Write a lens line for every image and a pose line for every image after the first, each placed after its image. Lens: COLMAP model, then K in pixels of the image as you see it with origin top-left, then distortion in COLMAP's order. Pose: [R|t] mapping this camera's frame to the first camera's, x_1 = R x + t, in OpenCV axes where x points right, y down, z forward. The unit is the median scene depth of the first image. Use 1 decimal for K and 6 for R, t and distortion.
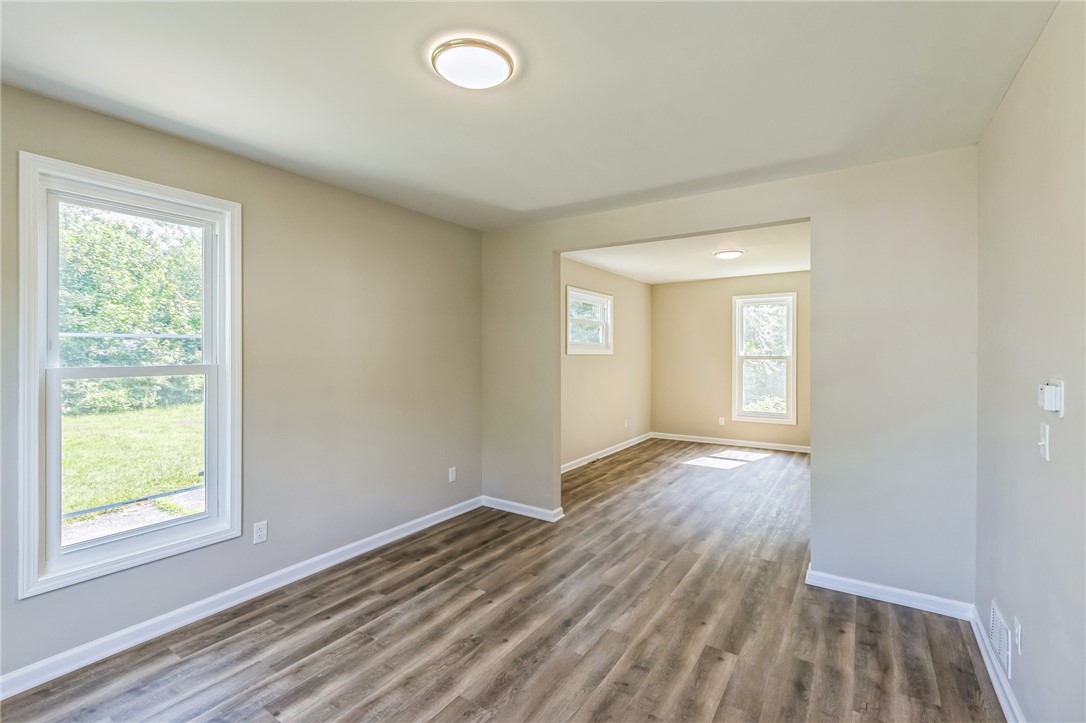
lens RADIAL K [[488.8, 0, 538.8], [0, 488.8, 349.9], [0, 0, 1]] dist [0.003940, -0.002845]
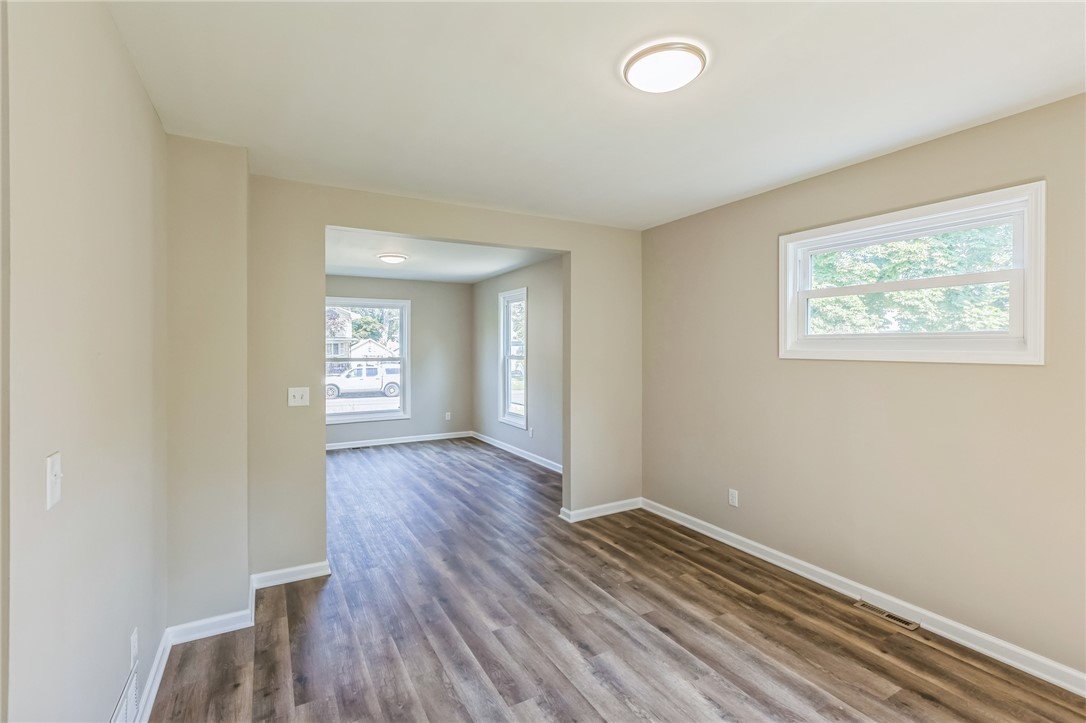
lens RADIAL K [[488.8, 0, 536.1], [0, 488.8, 353.2], [0, 0, 1]] dist [0.003940, -0.002845]
pose [[-0.460767, 0.006624, -0.887497, 1.430213], [0.002636, 0.999978, 0.006095, 0.000745], [0.887517, 0.000469, -0.460774, 2.116705]]
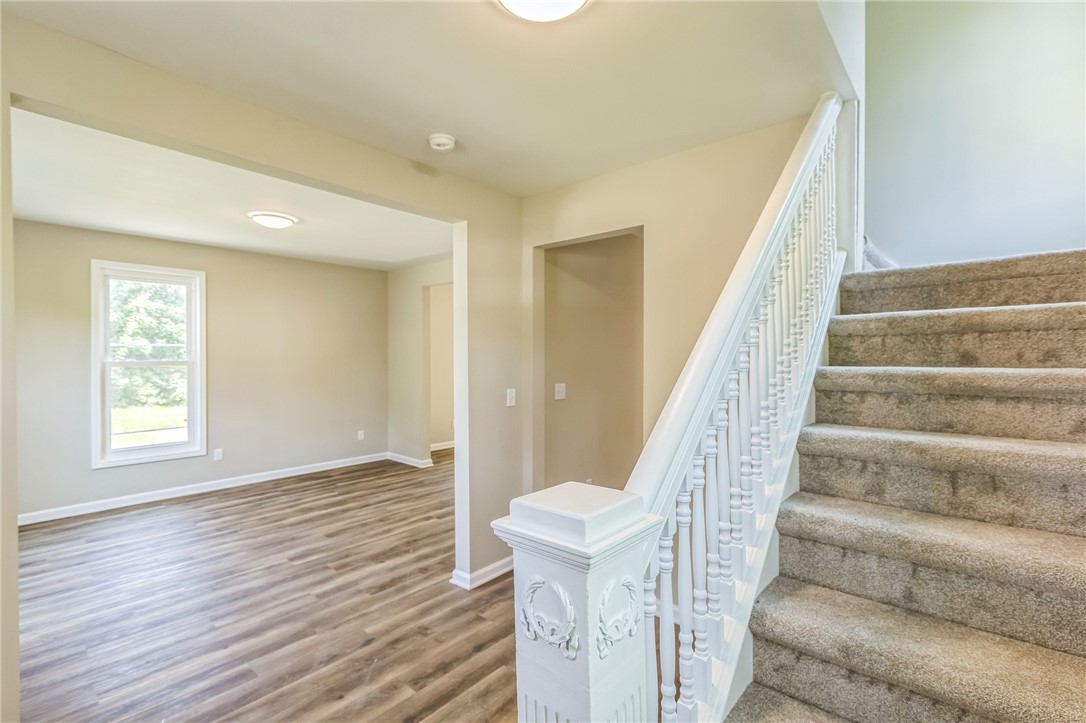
lens RADIAL K [[488.8, 0, 543.7], [0, 488.8, 357.6], [0, 0, 1]] dist [0.003940, -0.002845]
pose [[0.992727, 0.003348, -0.120344, 0.858737], [-0.002280, 0.999957, 0.009008, -0.001514], [0.120368, -0.008668, 0.992691, -0.655006]]
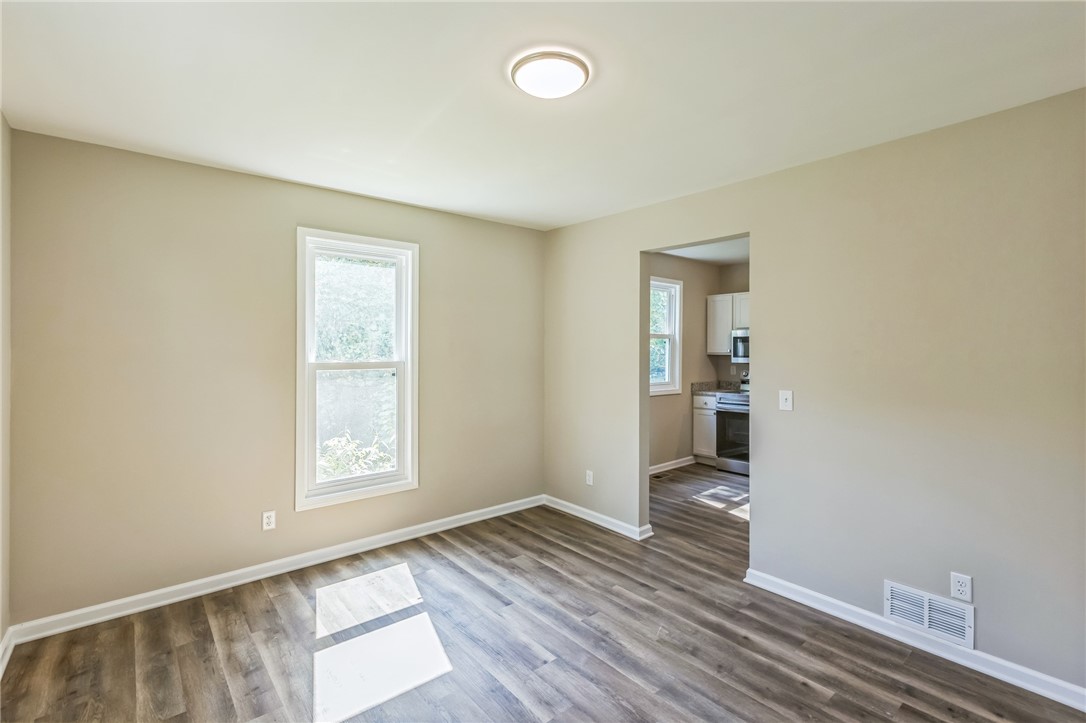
lens RADIAL K [[488.8, 0, 551.9], [0, 488.8, 356.1], [0, 0, 1]] dist [0.003940, -0.002845]
pose [[0.268815, -0.012325, 0.963113, 0.098979], [-0.005044, 0.999886, 0.014204, -0.007488], [-0.963179, -0.008677, 0.268722, 1.764504]]
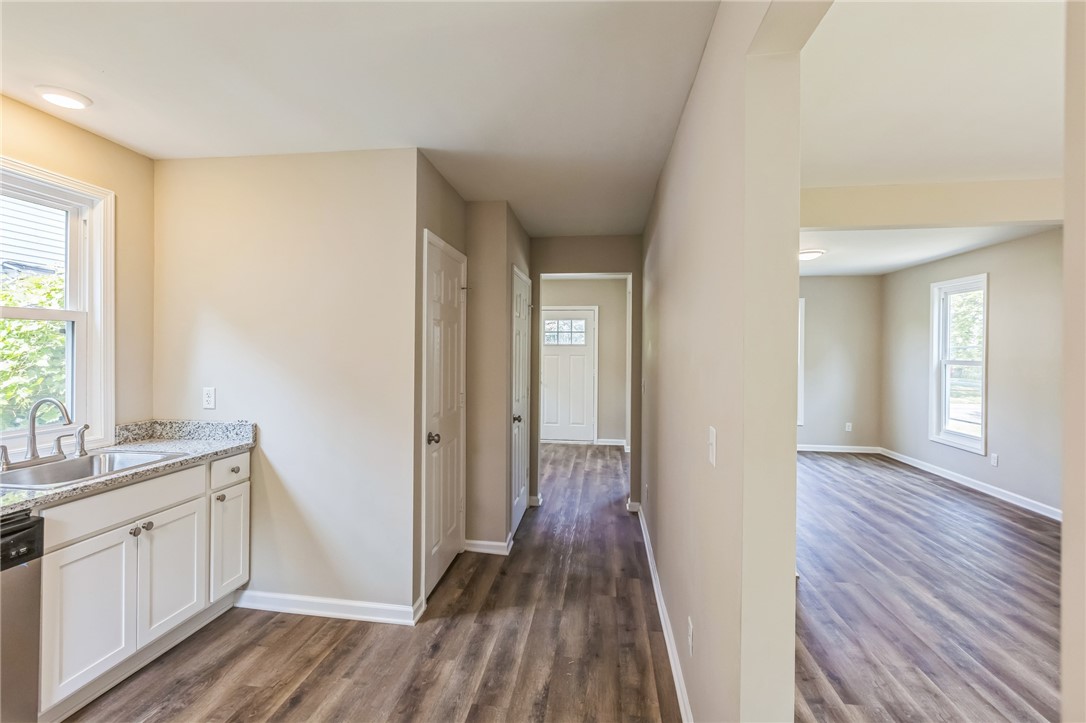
lens RADIAL K [[488.8, 0, 532.6], [0, 488.8, 350.8], [0, 0, 1]] dist [0.003940, -0.002845]
pose [[-0.903802, -0.005808, -0.427911, 1.692772], [-0.006518, 0.999979, 0.000194, 0.000441], [0.427900, 0.002964, -0.903821, 1.928936]]
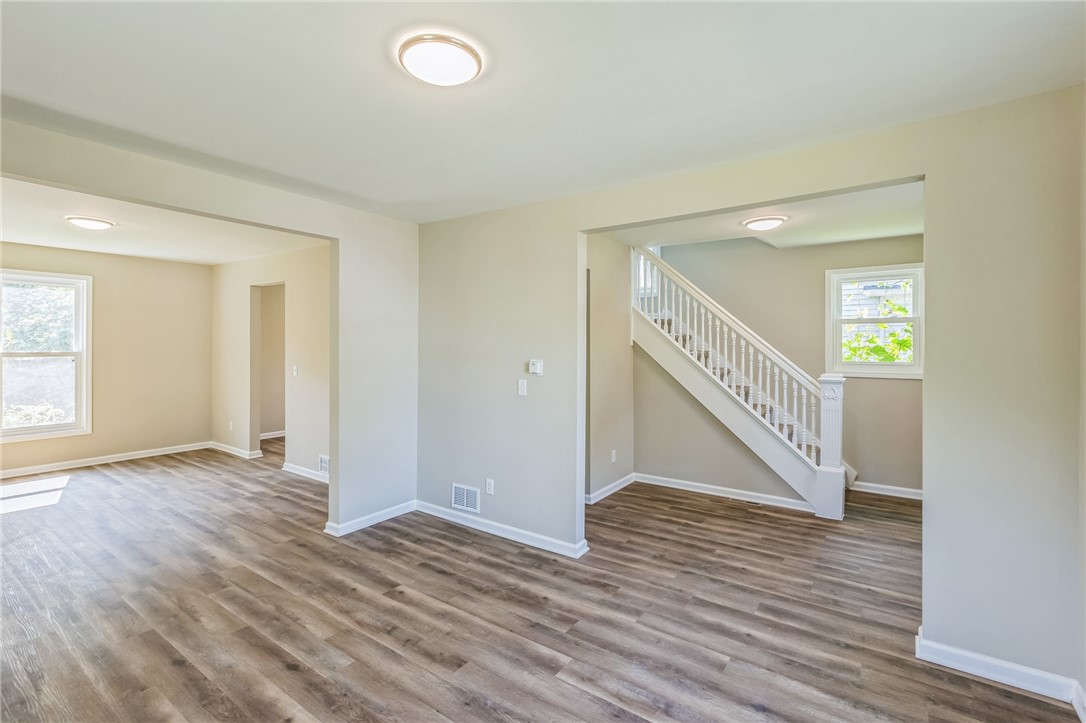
lens RADIAL K [[488.8, 0, 537.6], [0, 488.8, 346.0], [0, 0, 1]] dist [0.003940, -0.002845]
pose [[0.029596, 0.002694, 0.999558, -0.735485], [-0.006255, 0.999977, -0.002510, -0.001418], [-0.999542, -0.006178, 0.029612, 0.515112]]
